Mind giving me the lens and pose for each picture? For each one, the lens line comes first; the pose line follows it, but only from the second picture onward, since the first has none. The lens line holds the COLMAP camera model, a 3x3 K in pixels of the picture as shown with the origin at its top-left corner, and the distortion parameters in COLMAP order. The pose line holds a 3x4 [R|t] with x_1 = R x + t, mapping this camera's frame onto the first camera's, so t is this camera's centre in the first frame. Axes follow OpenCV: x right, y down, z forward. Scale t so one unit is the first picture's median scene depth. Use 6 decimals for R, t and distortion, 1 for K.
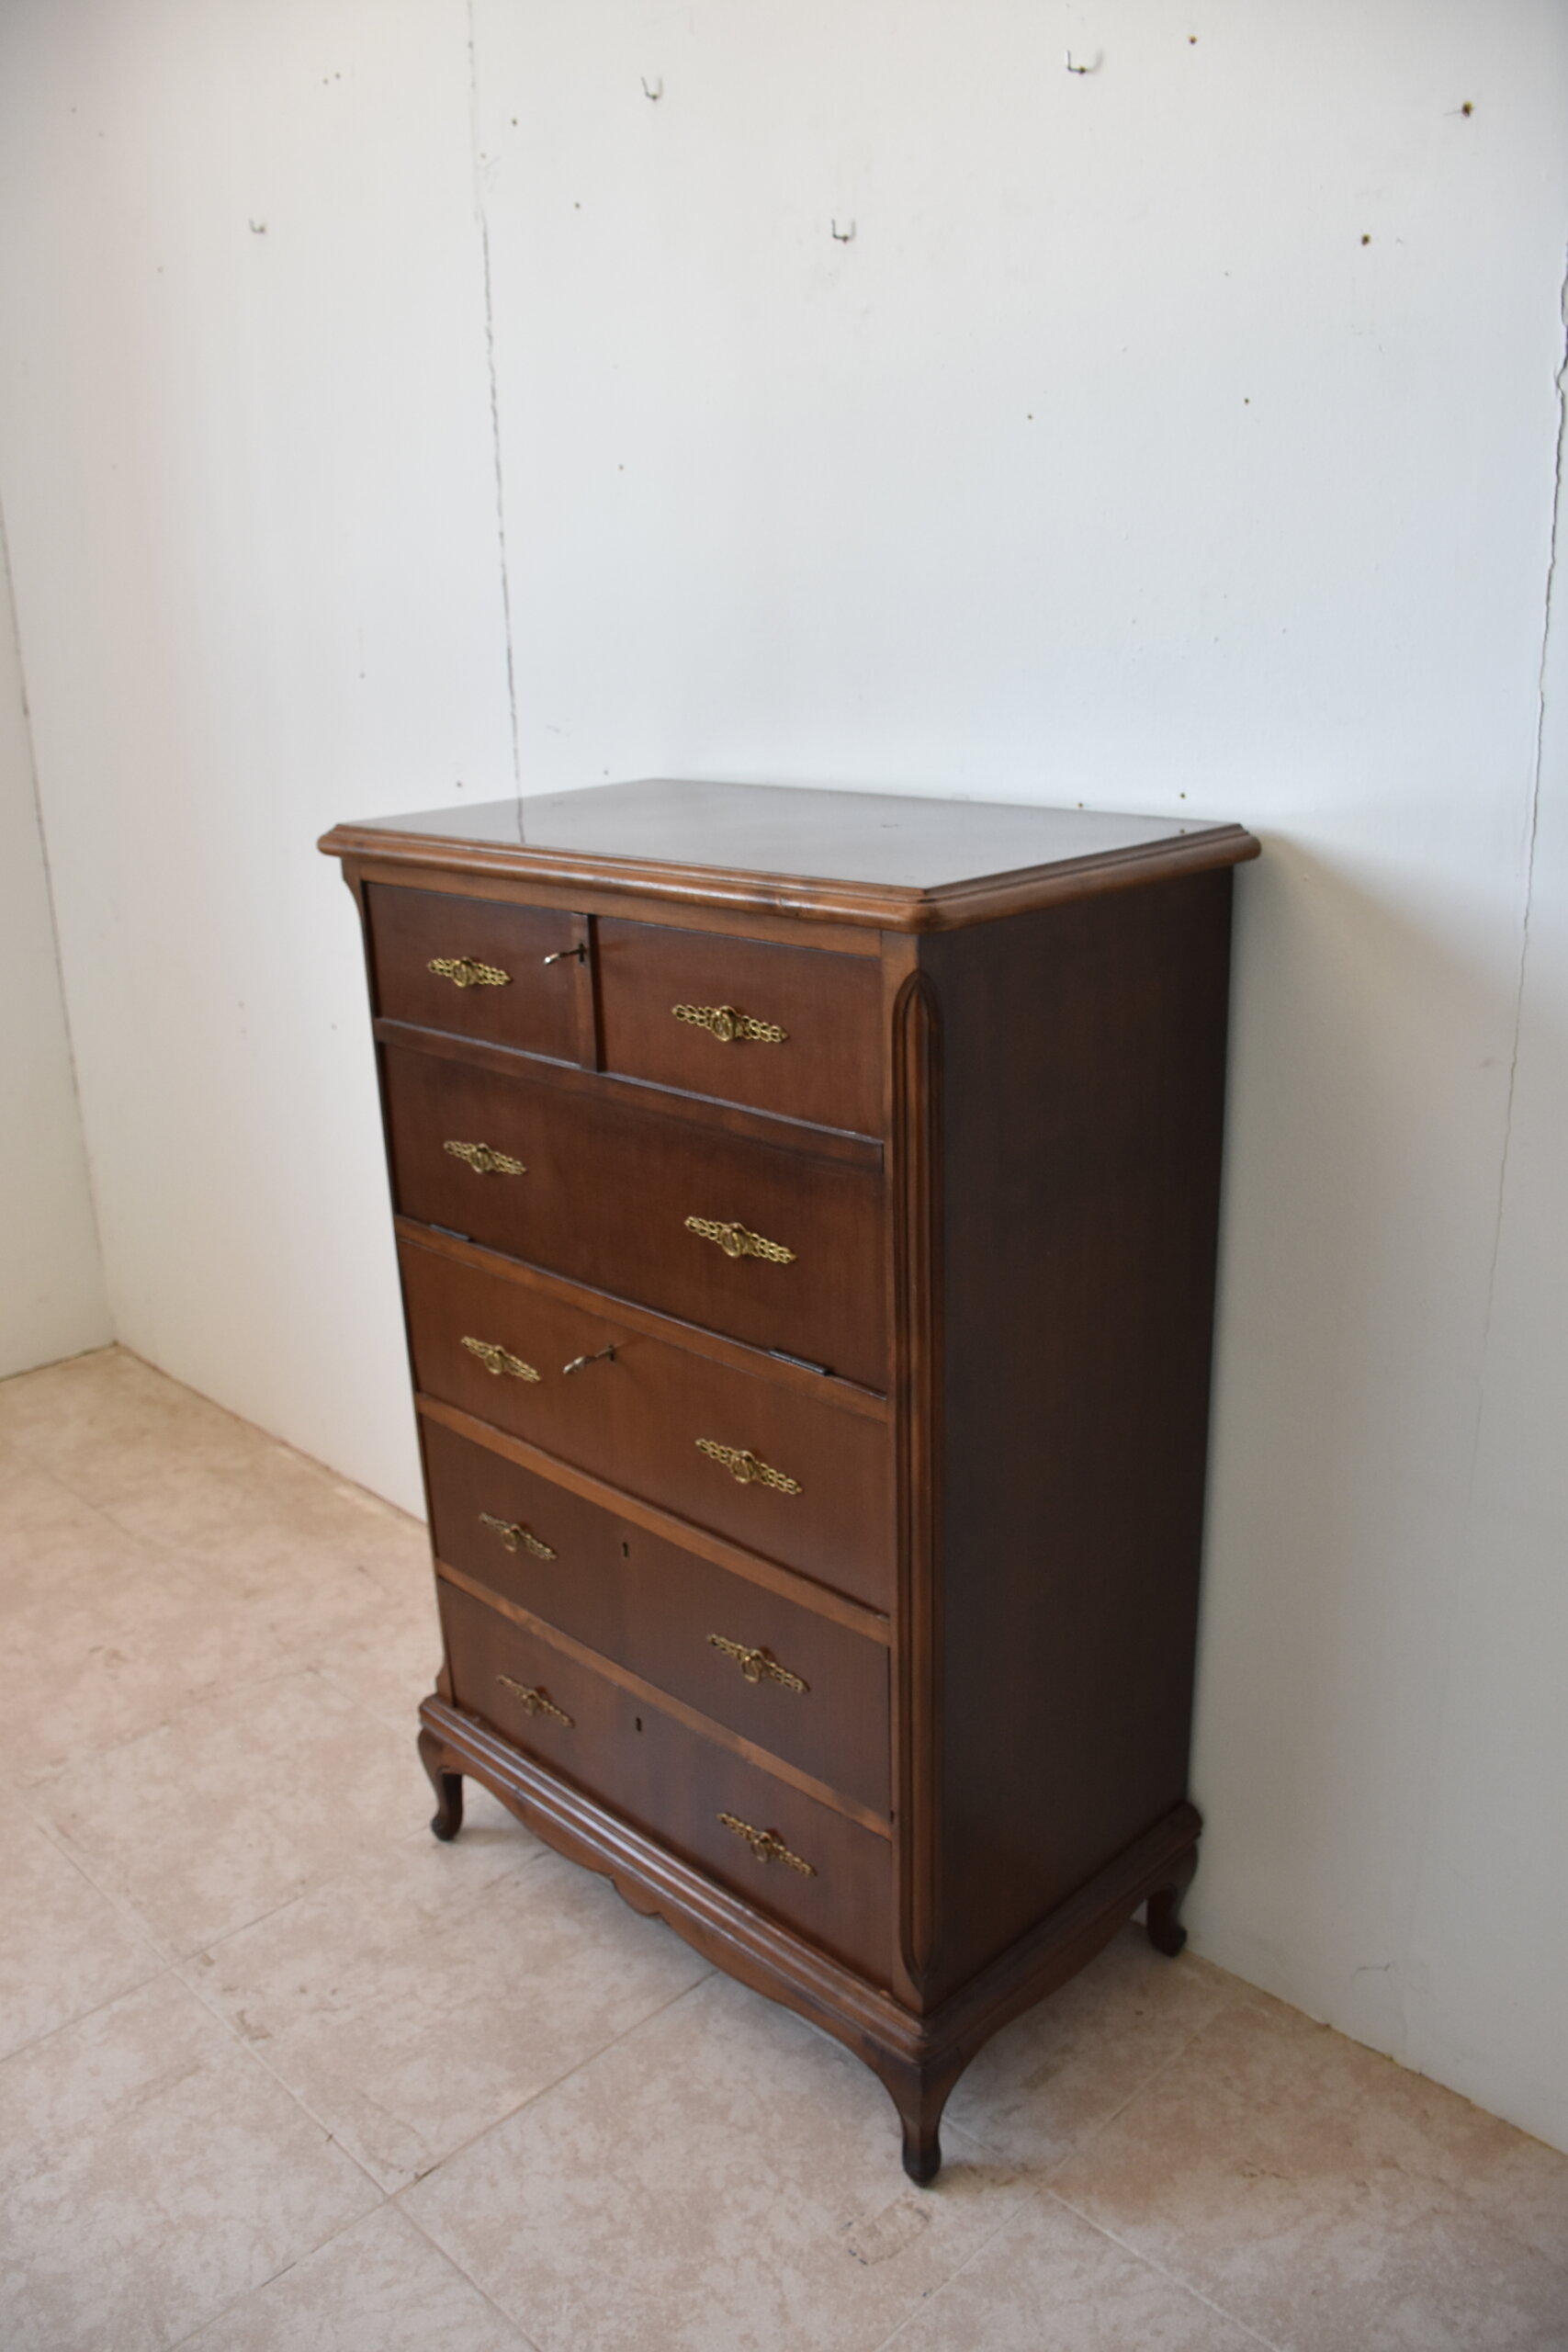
lens RADIAL K [[1811.7, 0, 755.9], [0, 1811.7, 1176.5], [0, 0, 1]] dist [-0.152063, 0.090777]
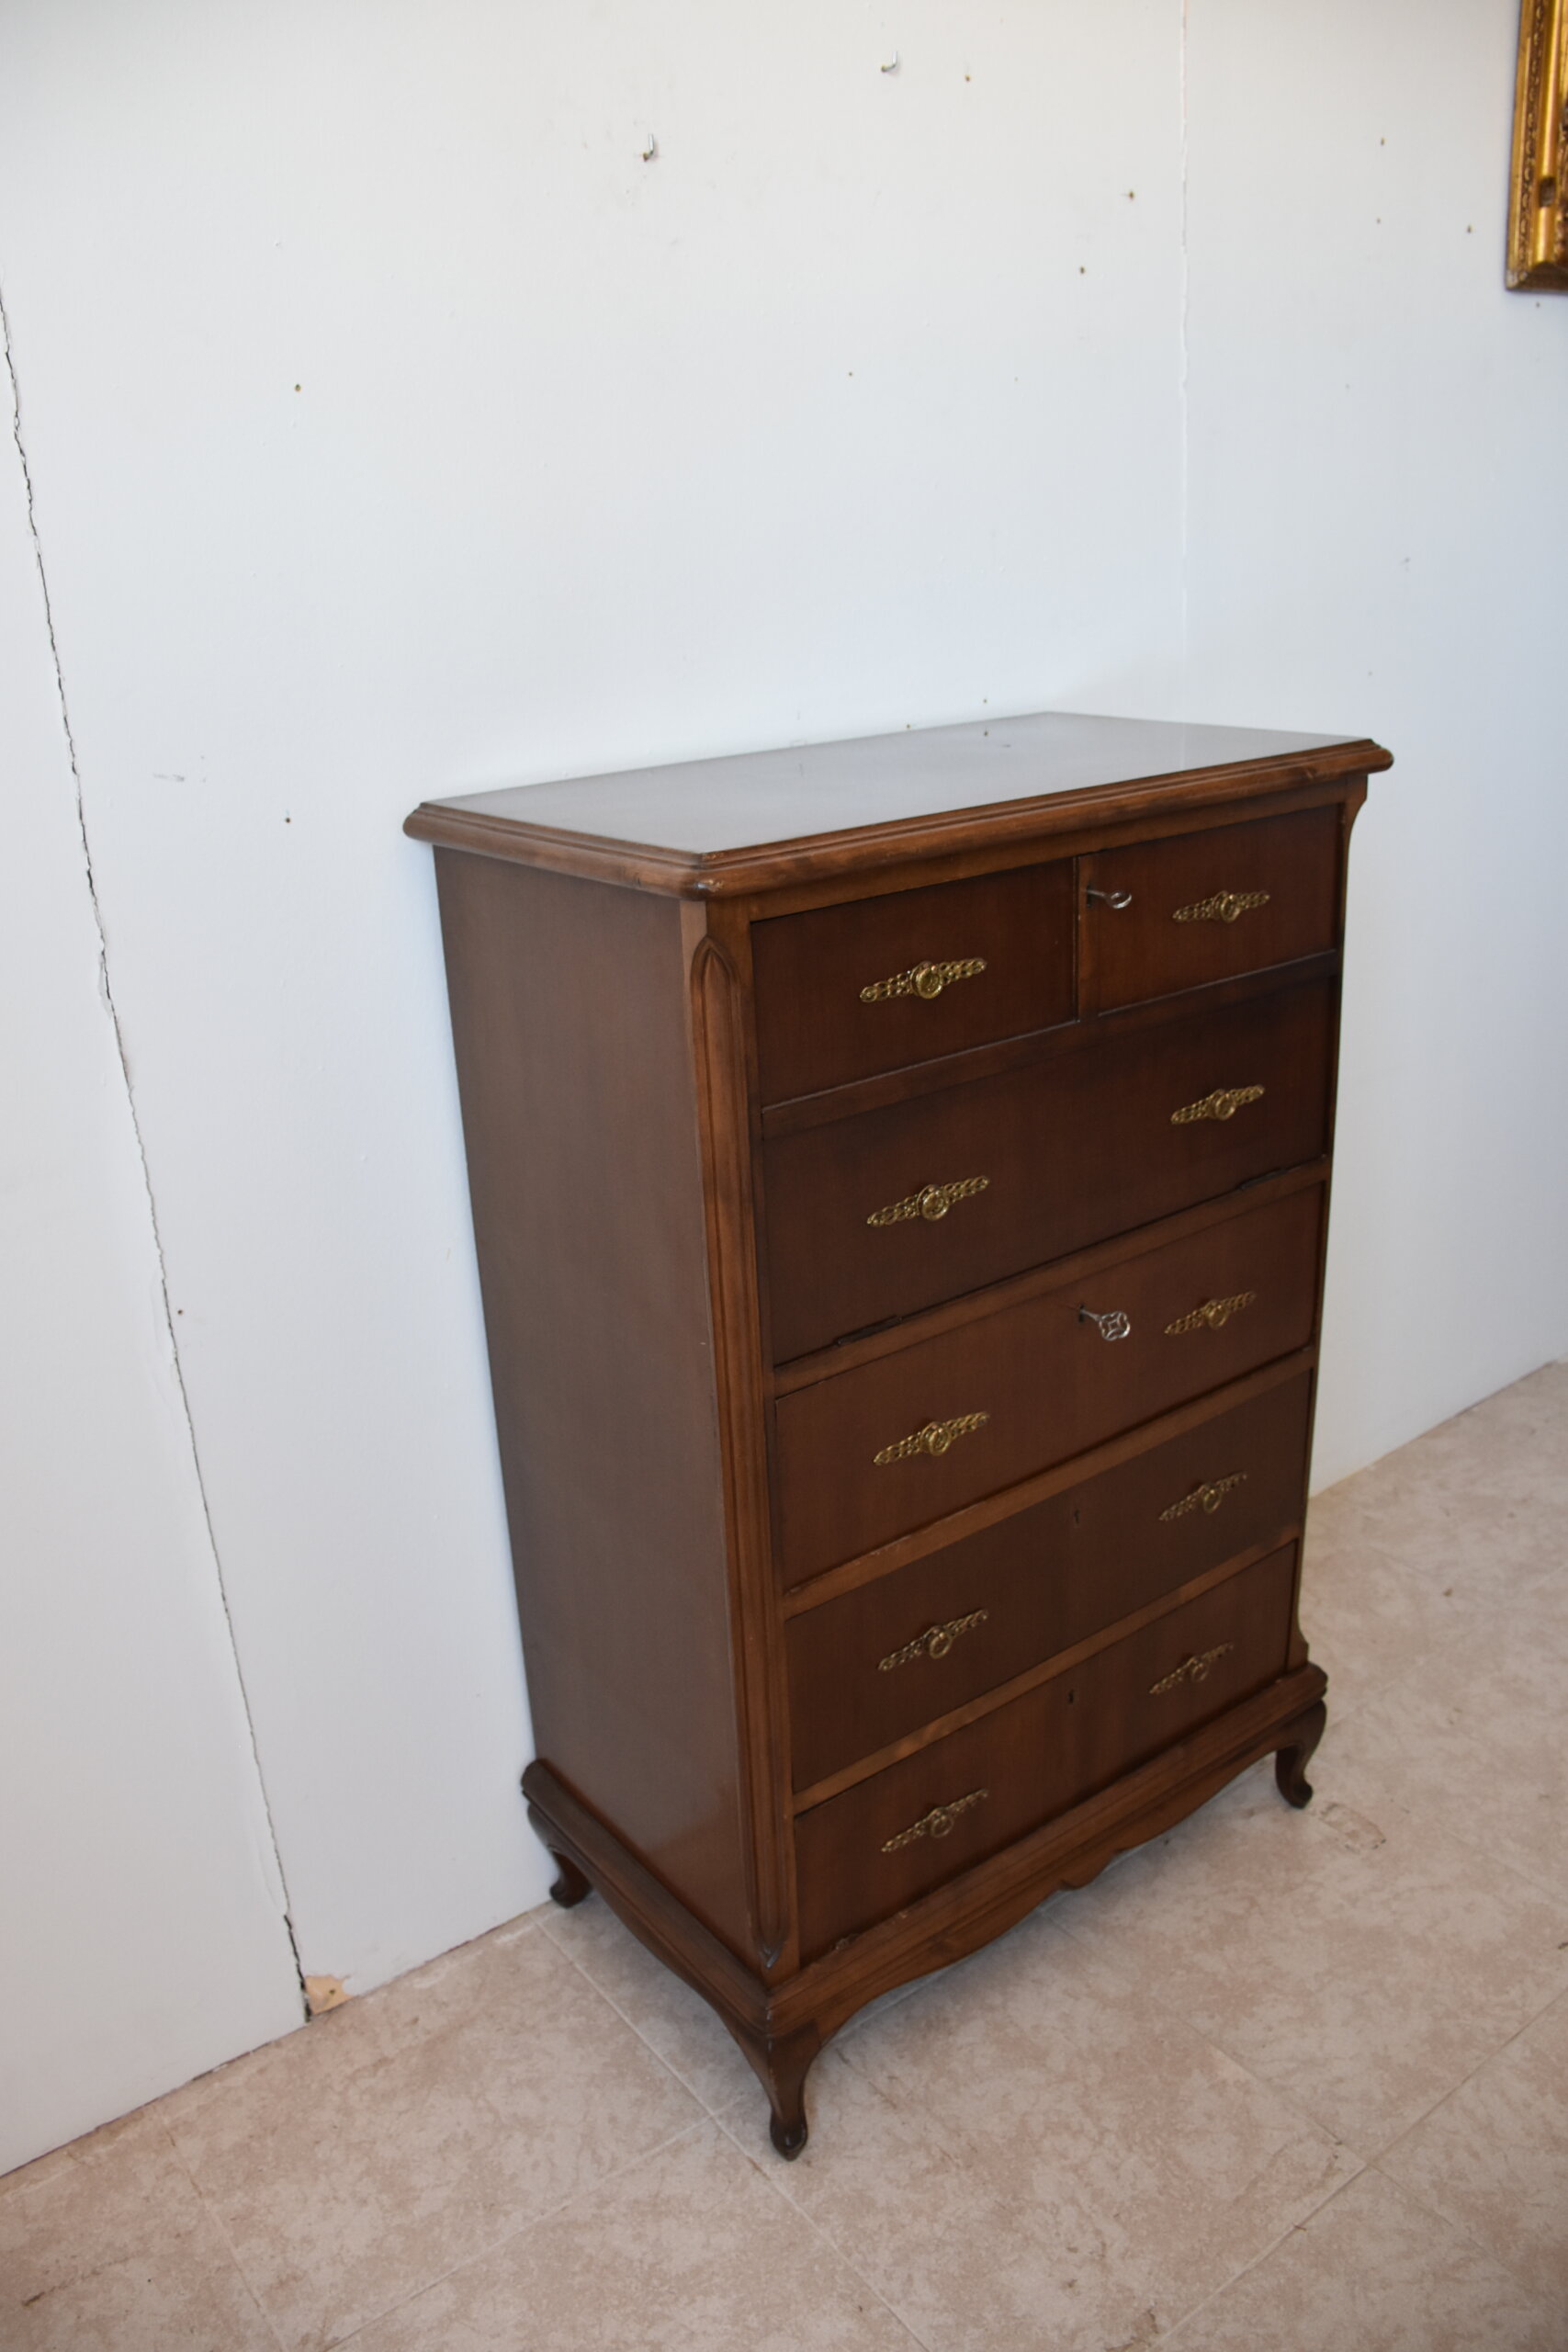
lens RADIAL K [[1811.7, 0, 755.9], [0, 1811.7, 1176.5], [0, 0, 1]] dist [-0.152063, 0.090777]
pose [[0.148453, -0.312987, 0.938084, -0.924578], [0.357332, 0.901481, 0.244227, -0.248182], [-0.922104, 0.298951, 0.245667, 0.851368]]
